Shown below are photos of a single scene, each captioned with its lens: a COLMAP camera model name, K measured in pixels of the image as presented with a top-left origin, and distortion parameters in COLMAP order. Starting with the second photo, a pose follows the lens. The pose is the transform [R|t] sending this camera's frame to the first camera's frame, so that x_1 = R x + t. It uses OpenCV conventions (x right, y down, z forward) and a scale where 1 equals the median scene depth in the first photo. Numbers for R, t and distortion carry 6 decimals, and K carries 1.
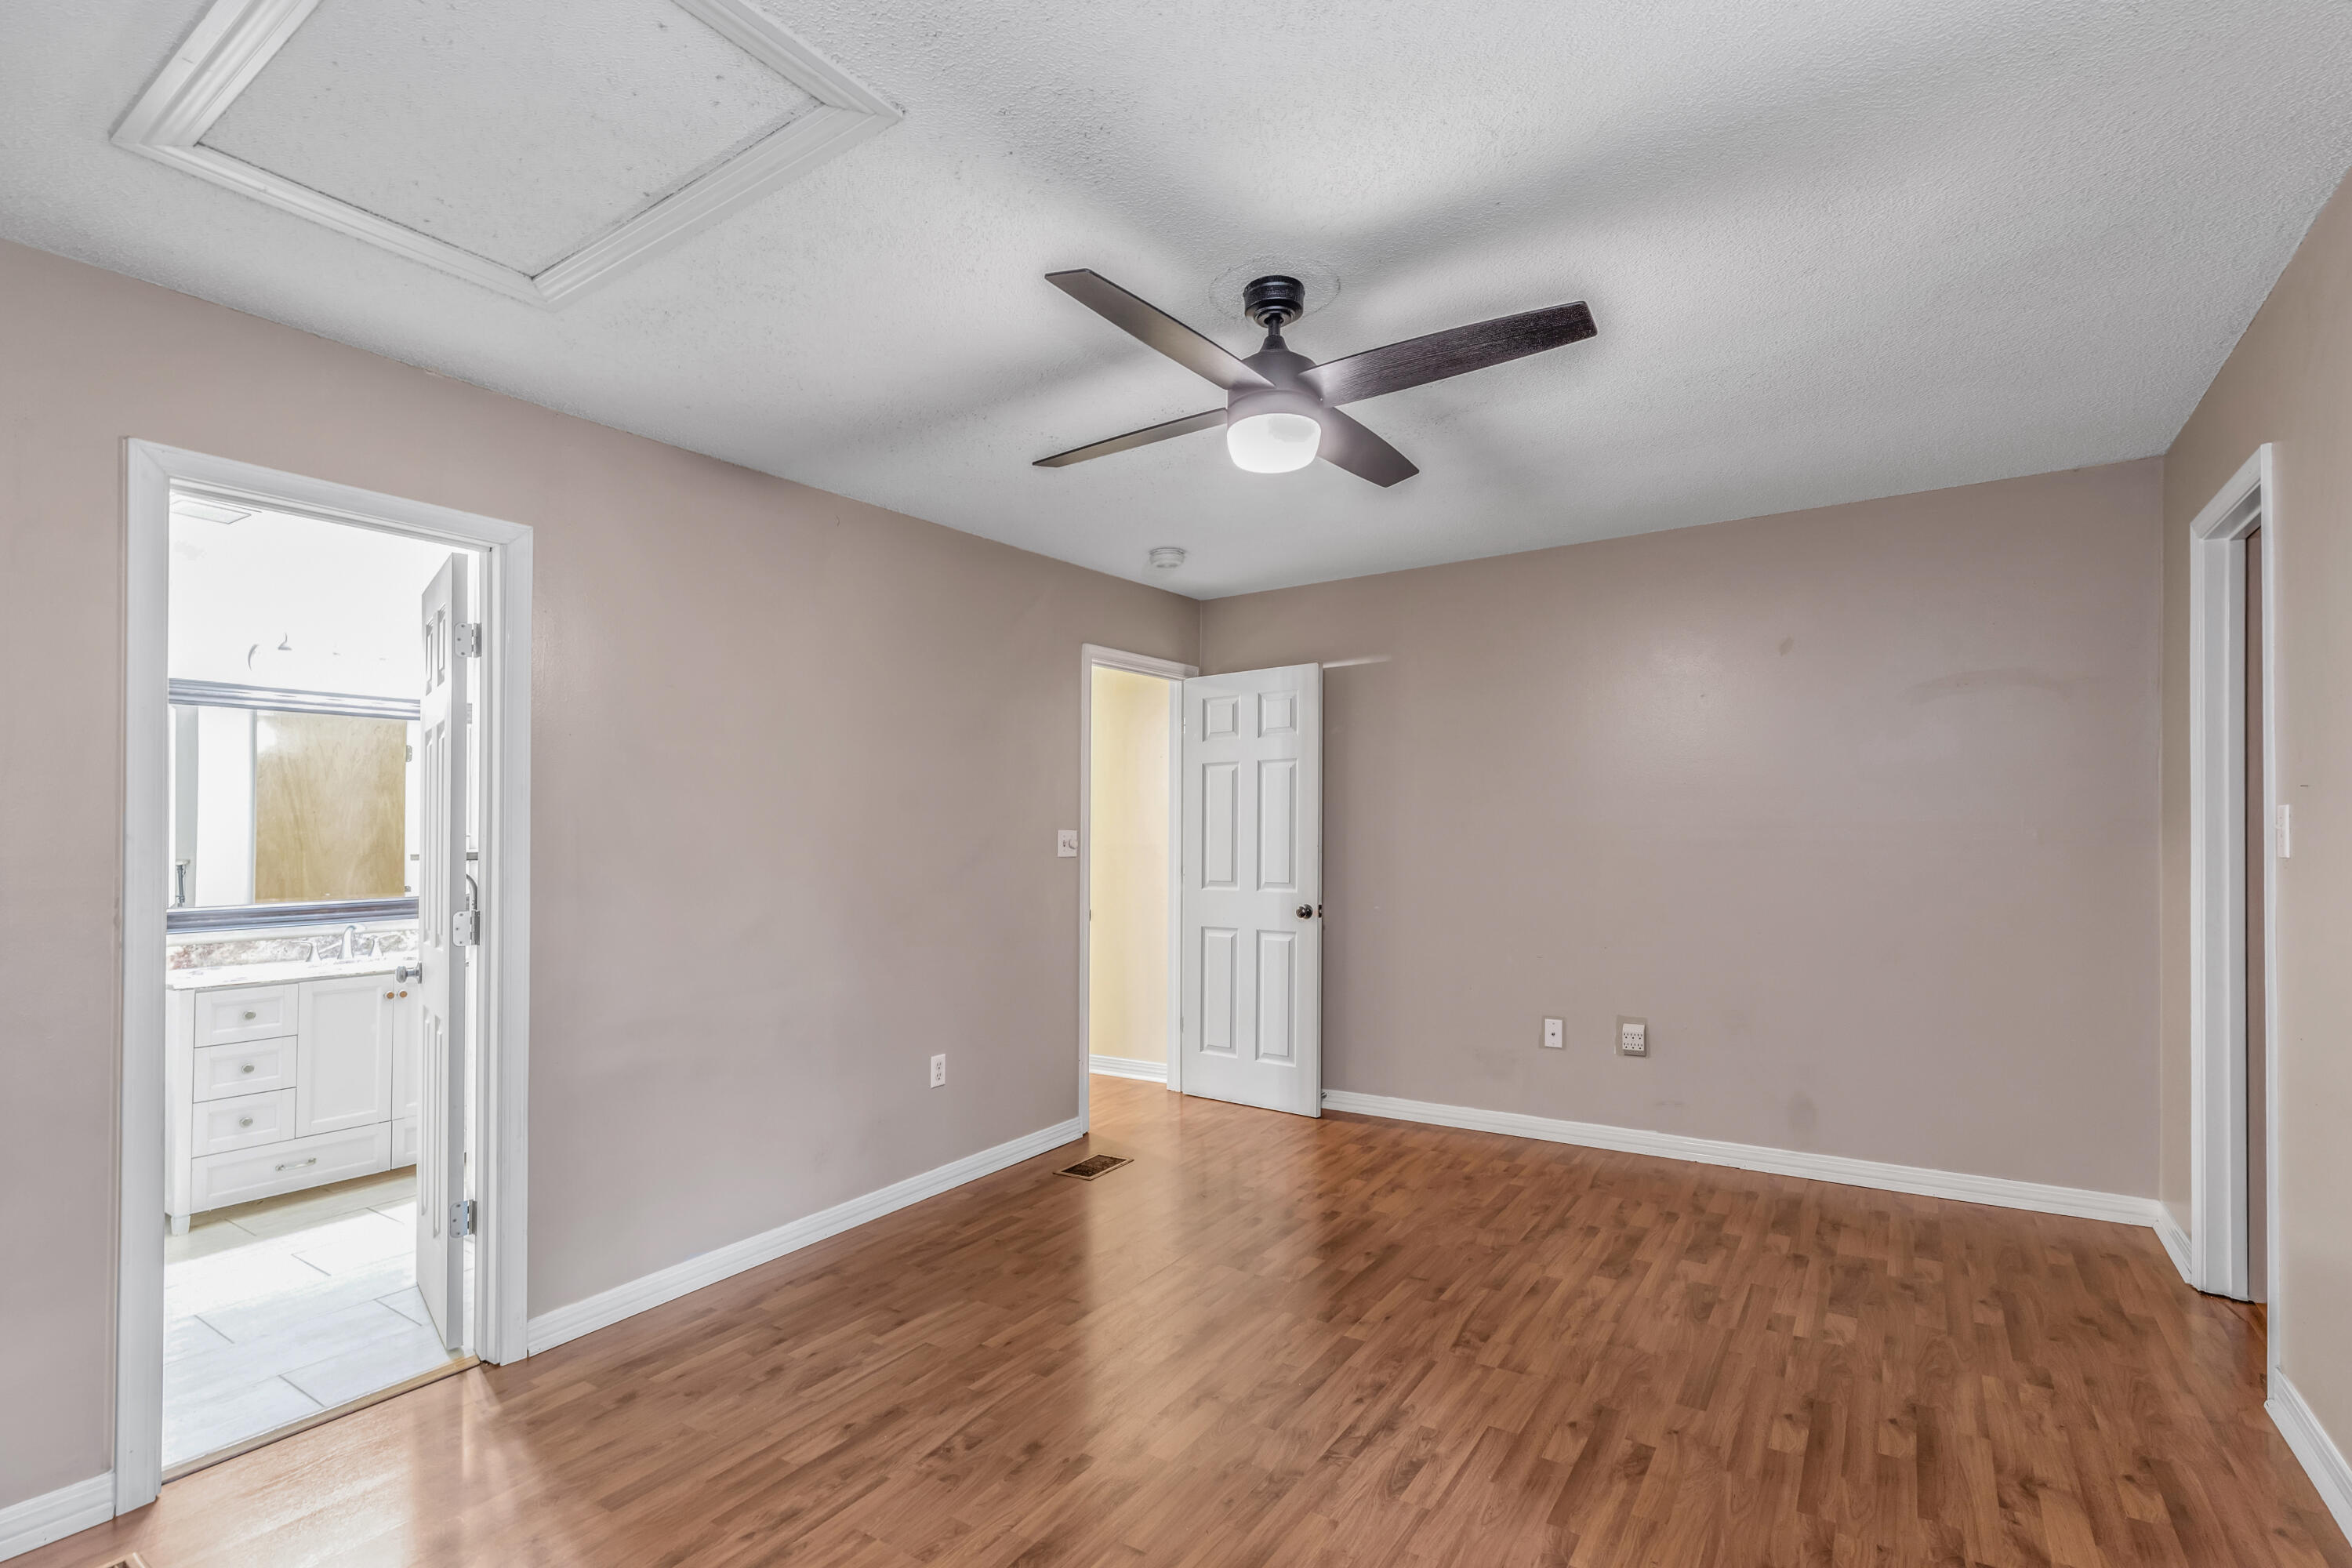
lens RADIAL K [[1078.8, 0, 1187.7], [0, 1078.8, 809.4], [0, 0, 1]] dist [0.001827, 0.000182]
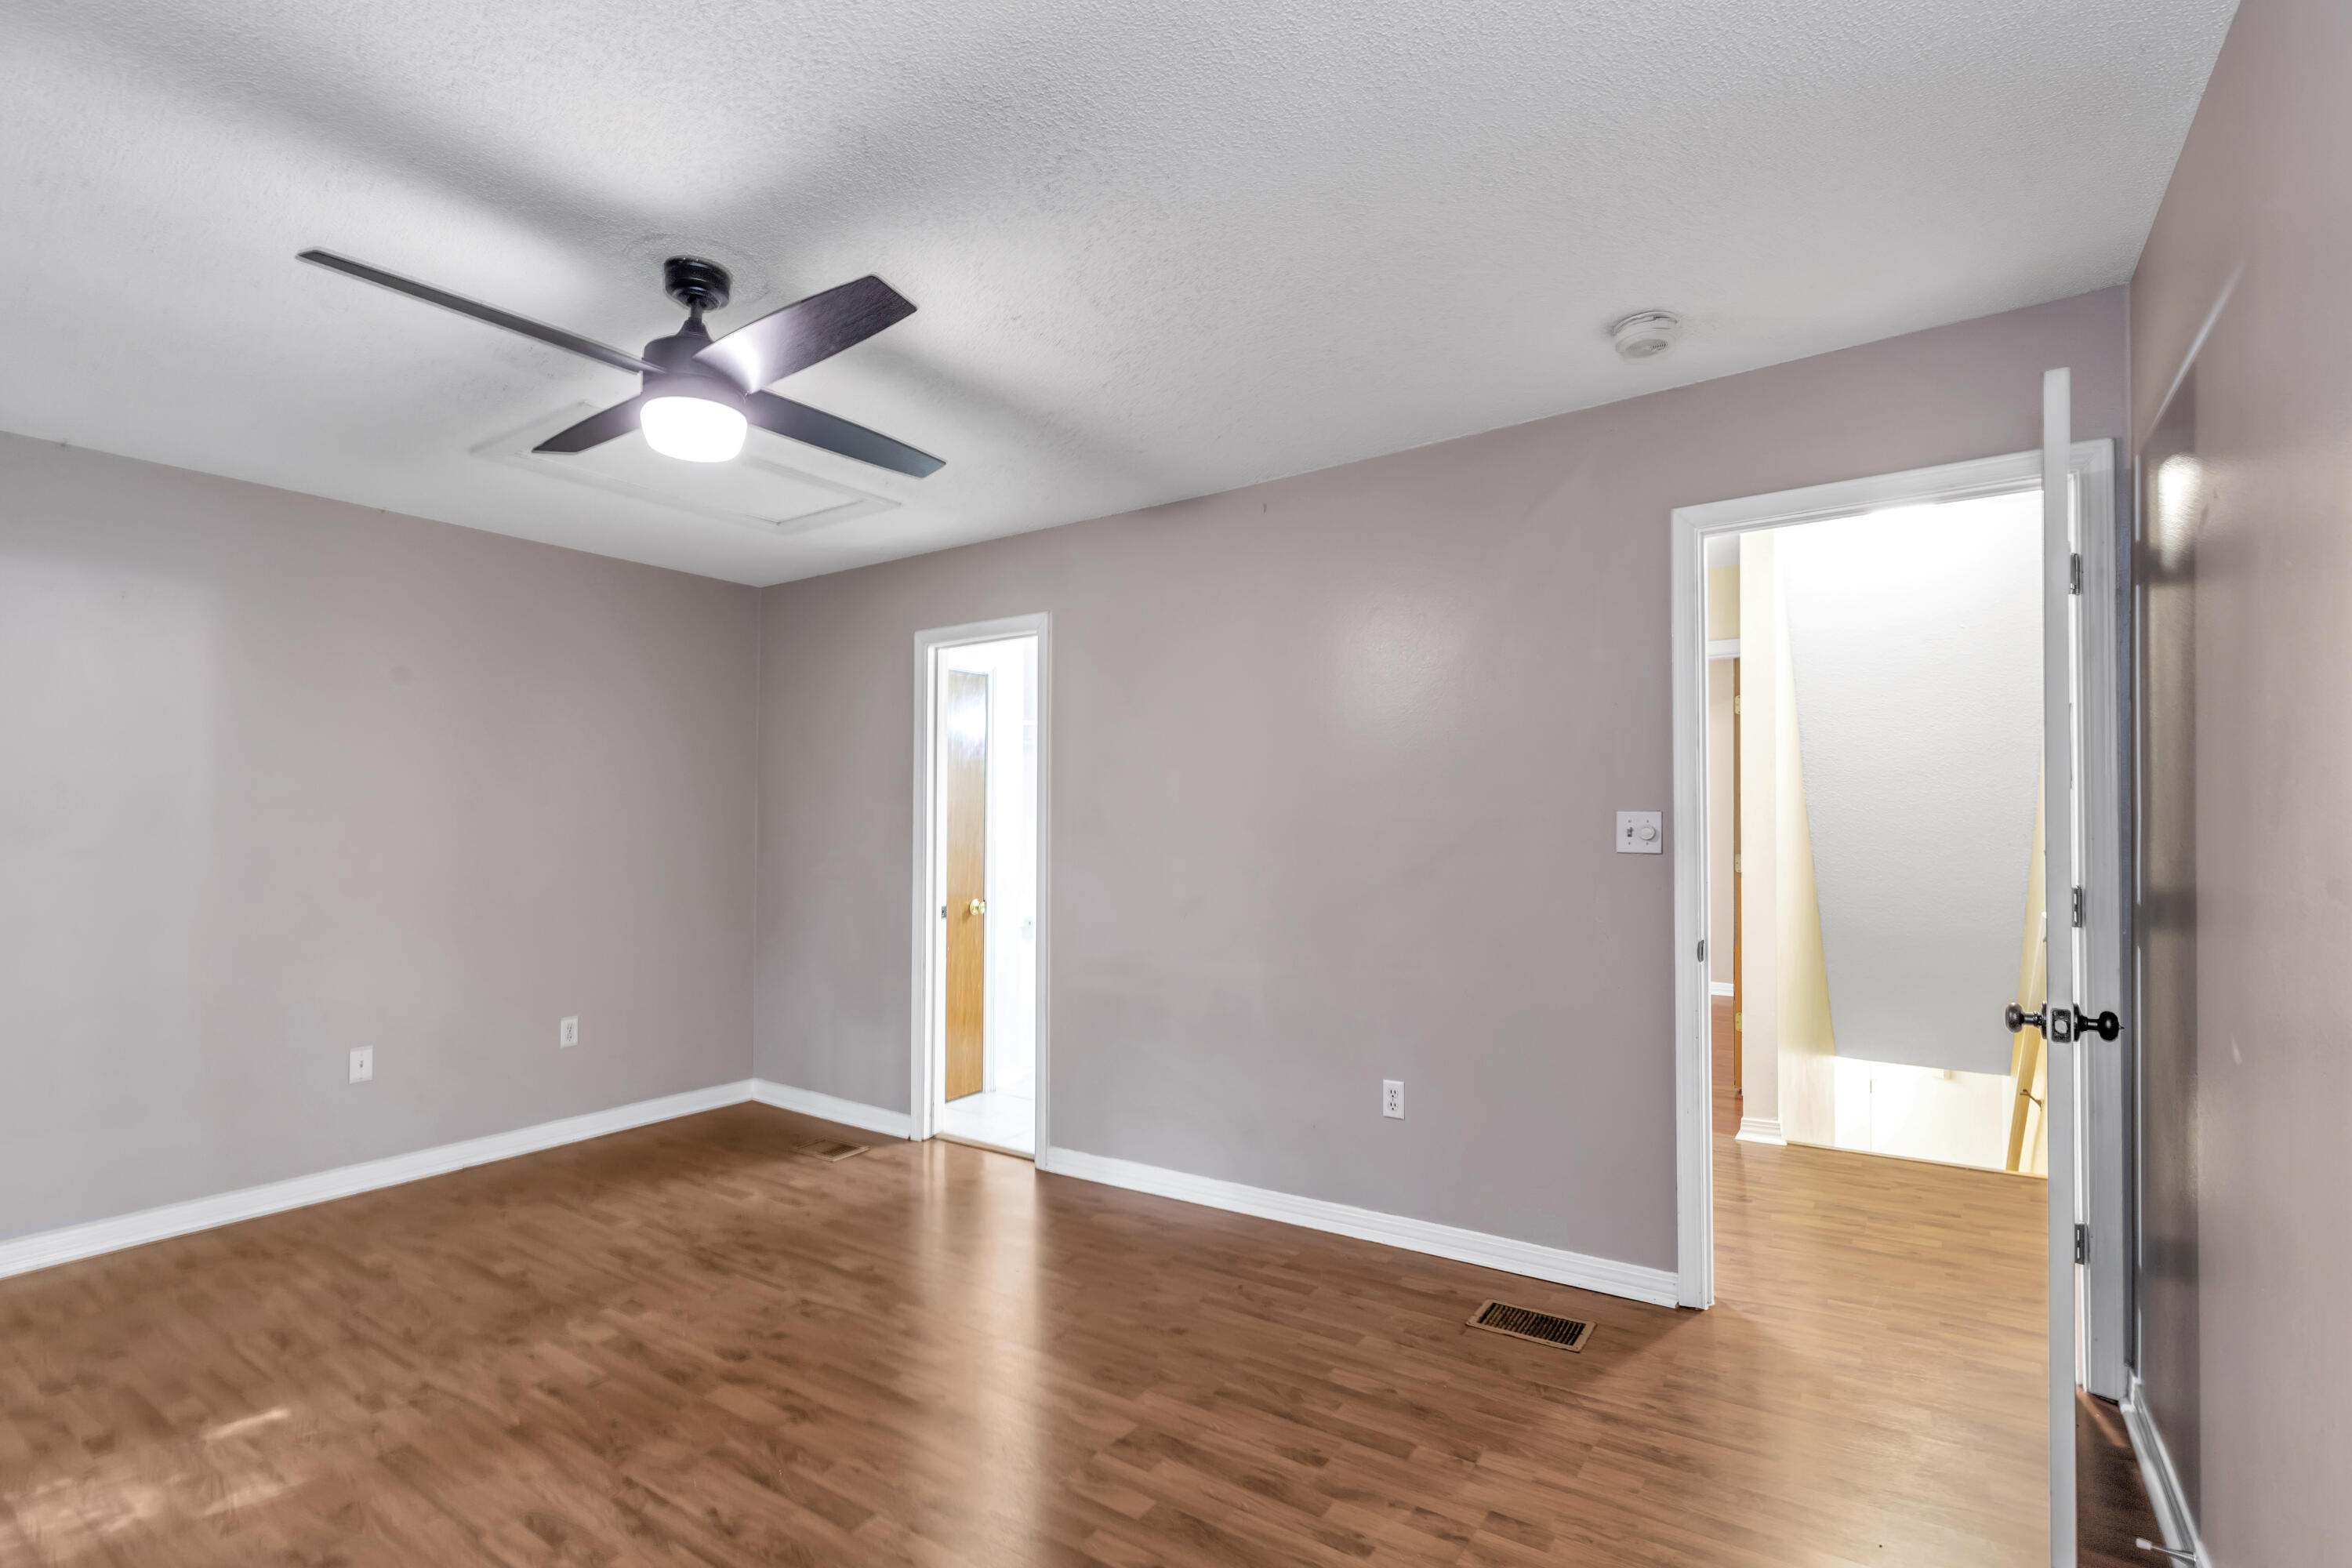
lens RADIAL K [[1078.8, 0, 1187.7], [0, 1078.8, 809.4], [0, 0, 1]] dist [0.001827, 0.000182]
pose [[-0.012994, 0.005182, -0.999902, 0.942441], [0.034718, 0.999386, 0.004728, 0.011170], [0.999313, -0.034653, -0.013166, 1.333128]]
